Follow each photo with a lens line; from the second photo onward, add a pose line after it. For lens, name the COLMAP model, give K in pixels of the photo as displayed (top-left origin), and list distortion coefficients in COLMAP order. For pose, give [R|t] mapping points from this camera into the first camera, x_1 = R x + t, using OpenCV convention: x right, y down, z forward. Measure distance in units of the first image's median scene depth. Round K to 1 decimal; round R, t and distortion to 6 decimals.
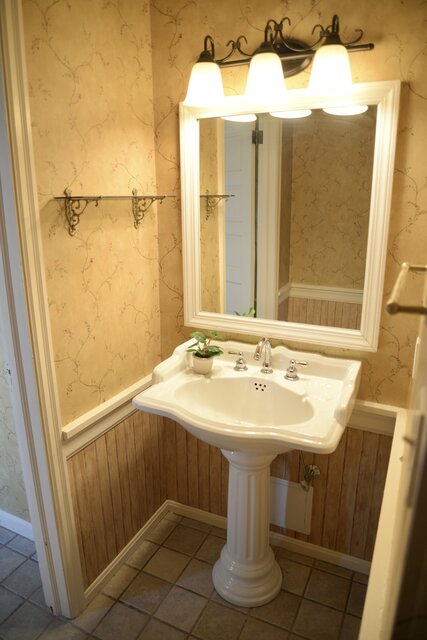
lens RADIAL K [[439.8, 0, 214.4], [0, 439.8, 321.7], [0, 0, 1]] dist [-0.085442, 0.030947]
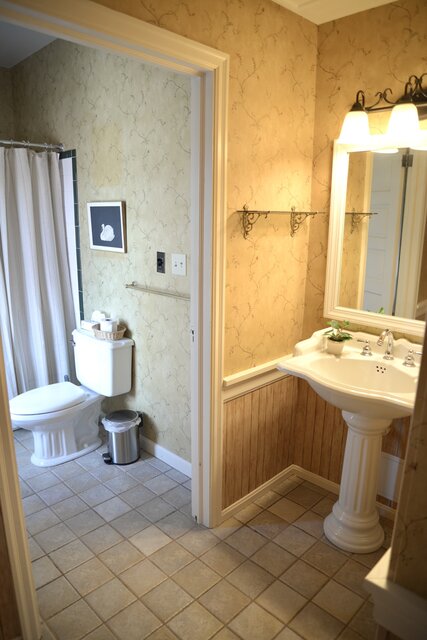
lens RADIAL K [[439.8, 0, 210.8], [0, 439.8, 318.7], [0, 0, 1]] dist [-0.085442, 0.030947]
pose [[0.941910, 0.092398, -0.322906, 0.035853], [-0.105287, 0.994184, -0.022638, 0.085231], [0.318937, 0.055321, 0.946160, -0.295137]]
